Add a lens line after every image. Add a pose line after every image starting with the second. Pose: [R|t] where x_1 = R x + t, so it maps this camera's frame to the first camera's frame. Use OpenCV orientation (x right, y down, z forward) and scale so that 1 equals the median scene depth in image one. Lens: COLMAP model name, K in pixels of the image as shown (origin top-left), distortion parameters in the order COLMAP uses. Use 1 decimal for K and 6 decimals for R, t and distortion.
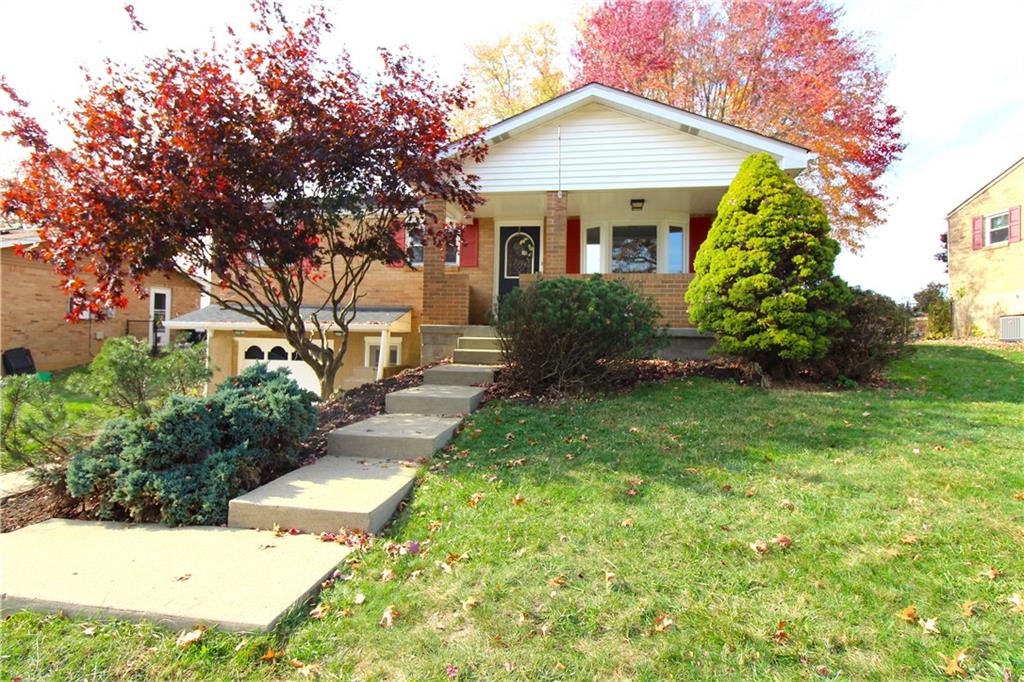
lens RADIAL K [[559.0, 0, 512.0], [0, 559.0, 341.0], [0, 0, 1]] dist [0.028440, -0.034009]
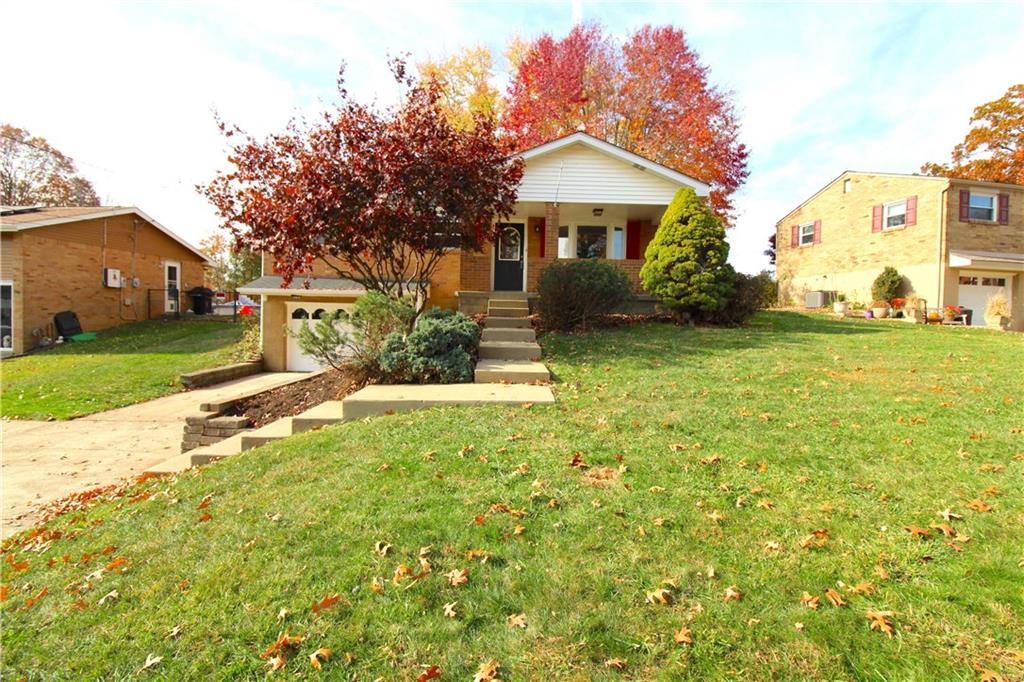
lens RADIAL K [[496.8, 0, 512.0], [0, 496.8, 341.0], [0, 0, 1]] dist [-0.000960, -0.000452]
pose [[0.981660, -0.008007, 0.190474, -0.323883], [-0.001052, 0.998875, 0.047416, 0.045201], [-0.190639, -0.046747, 0.980547, -0.336115]]
